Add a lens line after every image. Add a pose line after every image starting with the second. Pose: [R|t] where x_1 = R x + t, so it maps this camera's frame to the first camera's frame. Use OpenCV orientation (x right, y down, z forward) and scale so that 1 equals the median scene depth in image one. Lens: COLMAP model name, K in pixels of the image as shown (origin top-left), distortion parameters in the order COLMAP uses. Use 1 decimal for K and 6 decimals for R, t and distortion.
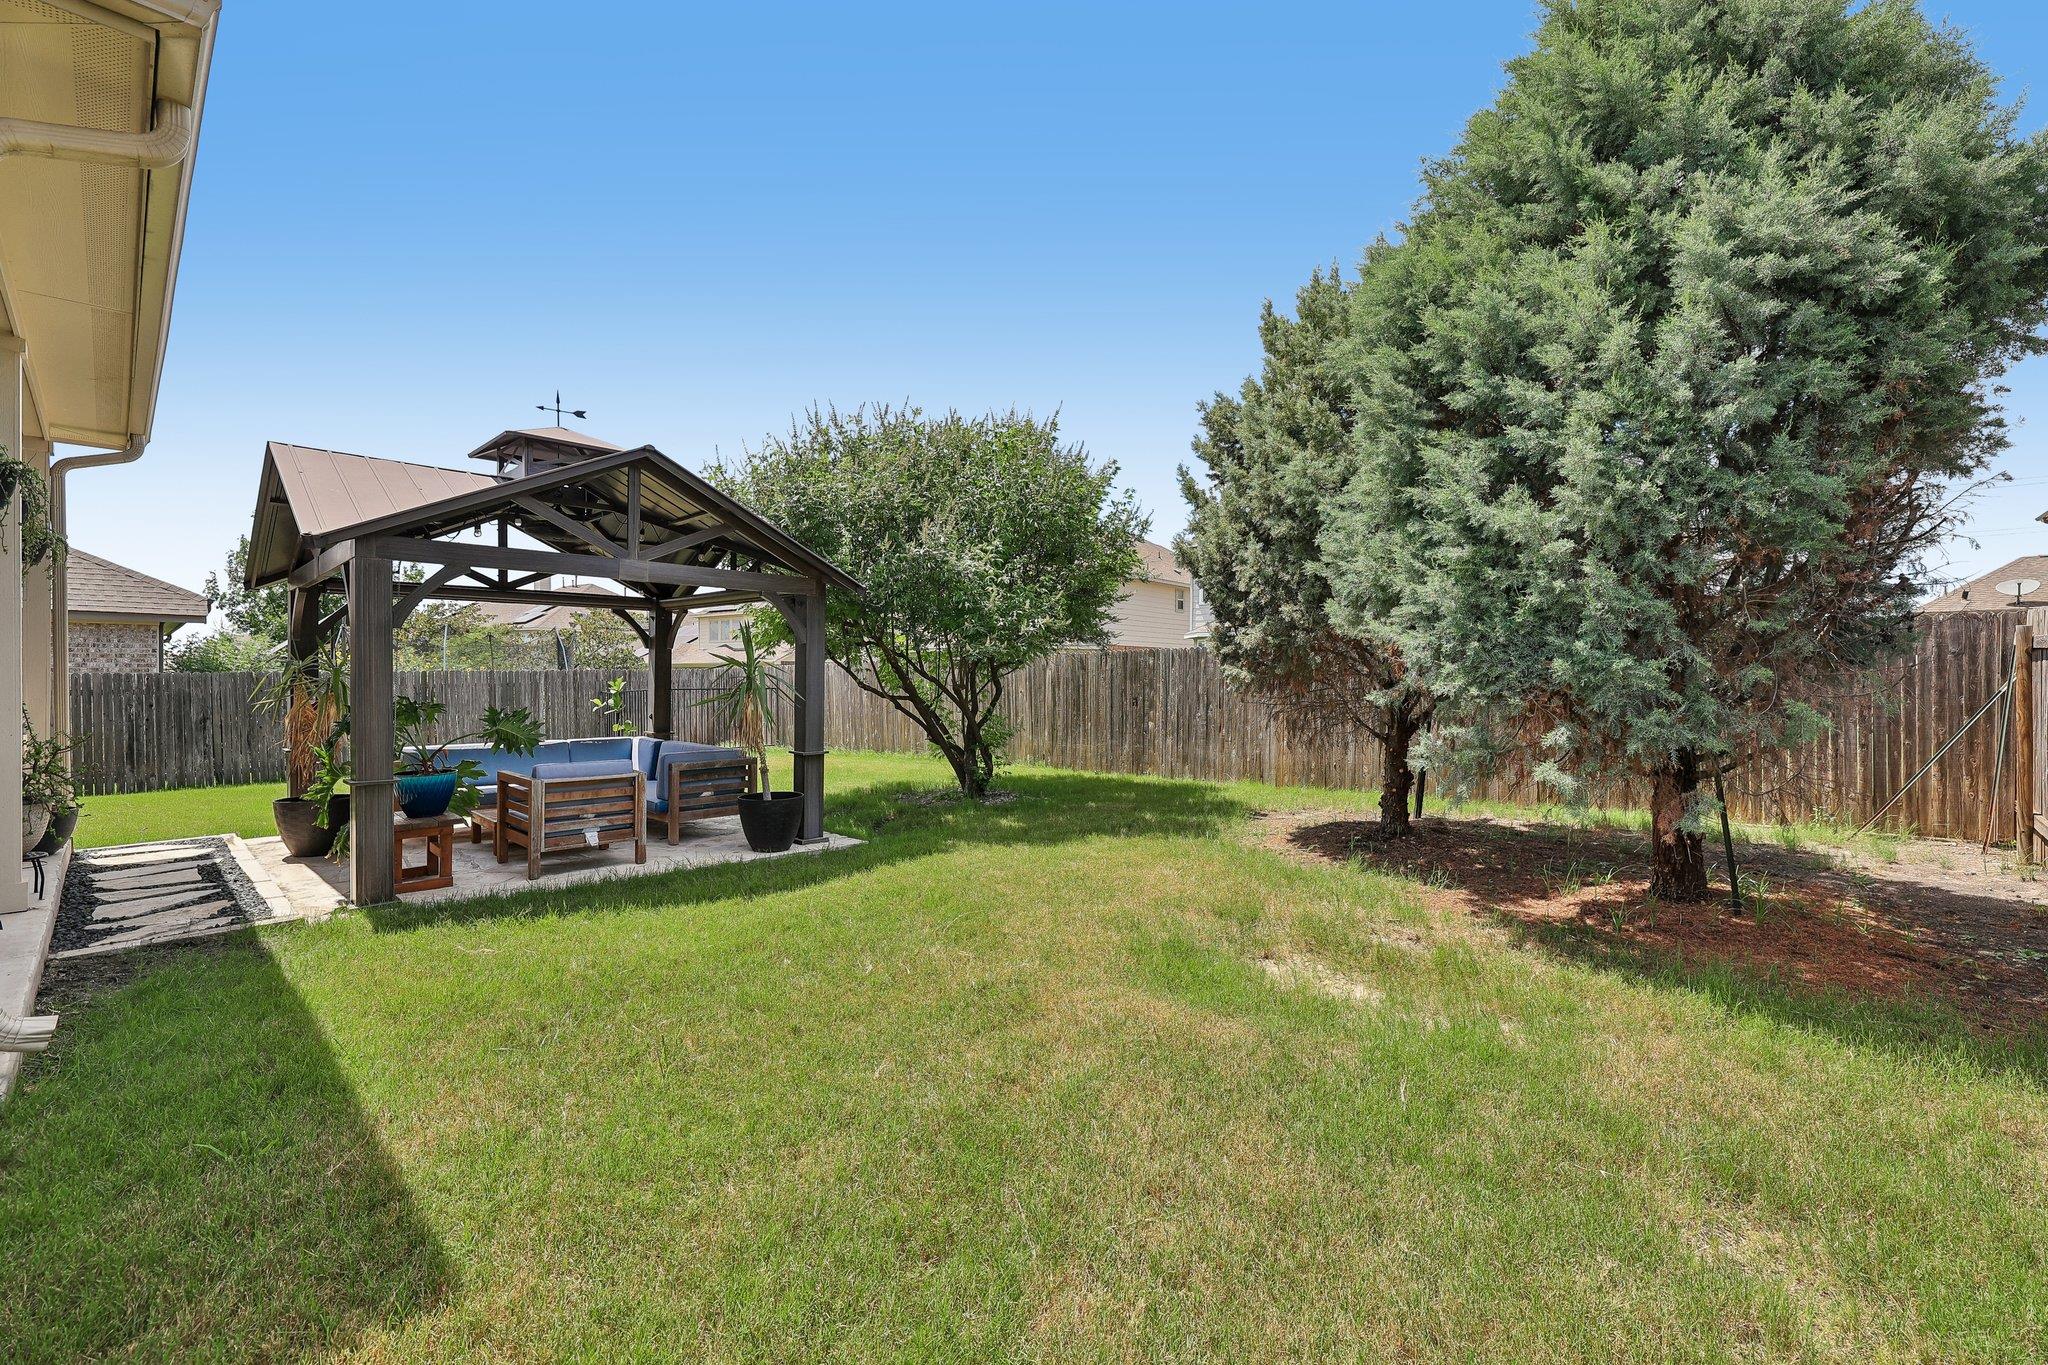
lens RADIAL K [[876.8, 0, 1024.0], [0, 876.8, 682.5], [0, 0, 1]] dist [0.000068, 0.000003]
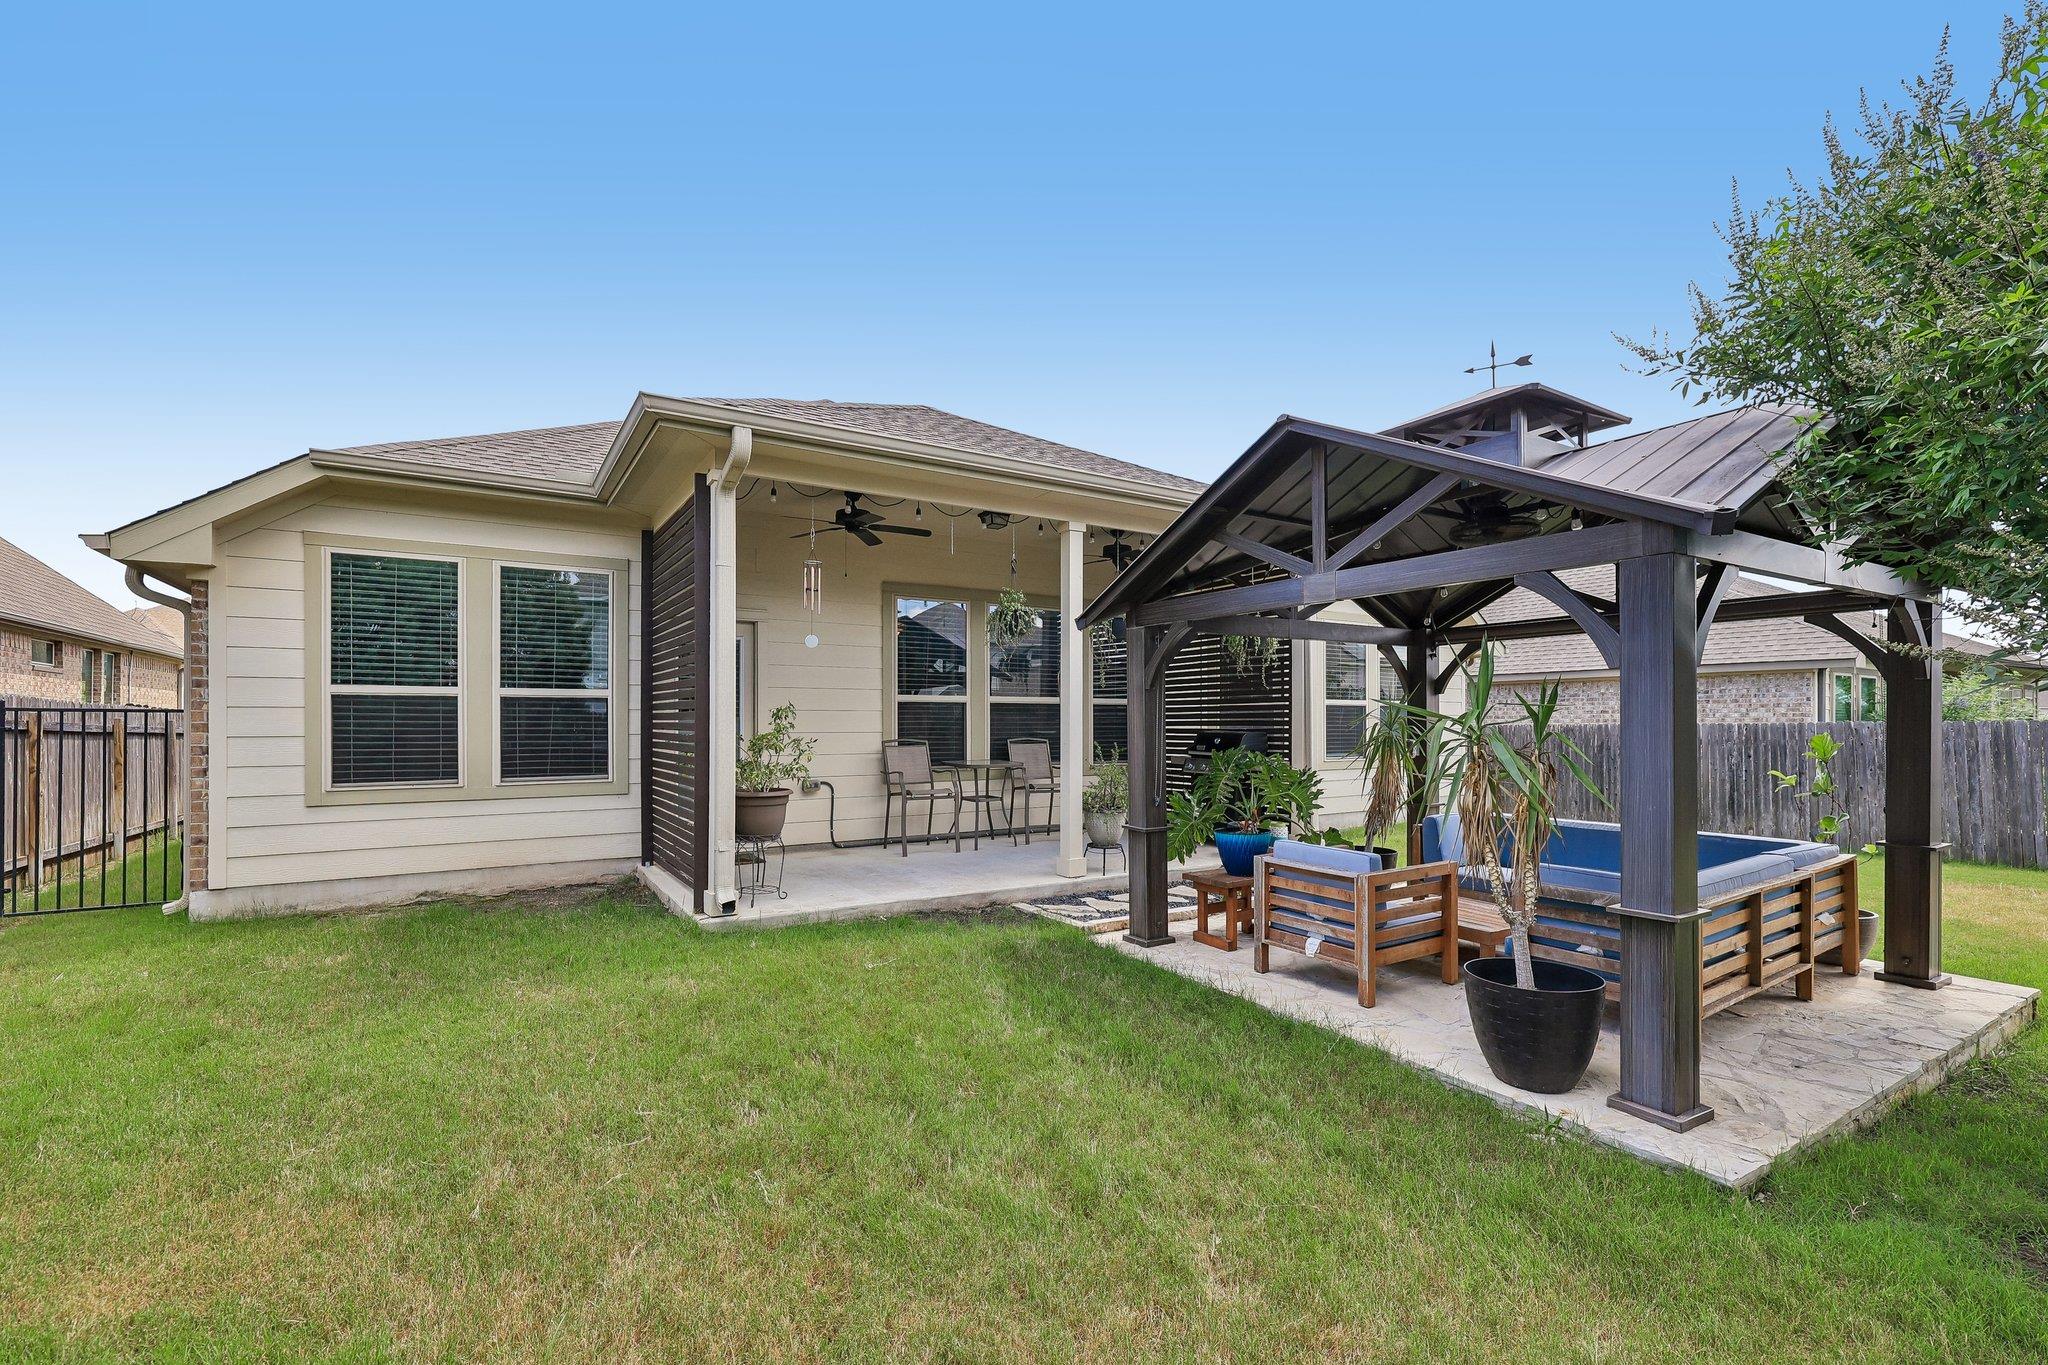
lens RADIAL K [[876.8, 0, 1024.0], [0, 876.8, 682.5], [0, 0, 1]] dist [0.000068, 0.000003]
pose [[-0.242952, -0.041578, -0.969147, 0.153649], [-0.009601, 0.999135, -0.040457, -0.009030], [0.969991, -0.000525, -0.243141, 0.455866]]
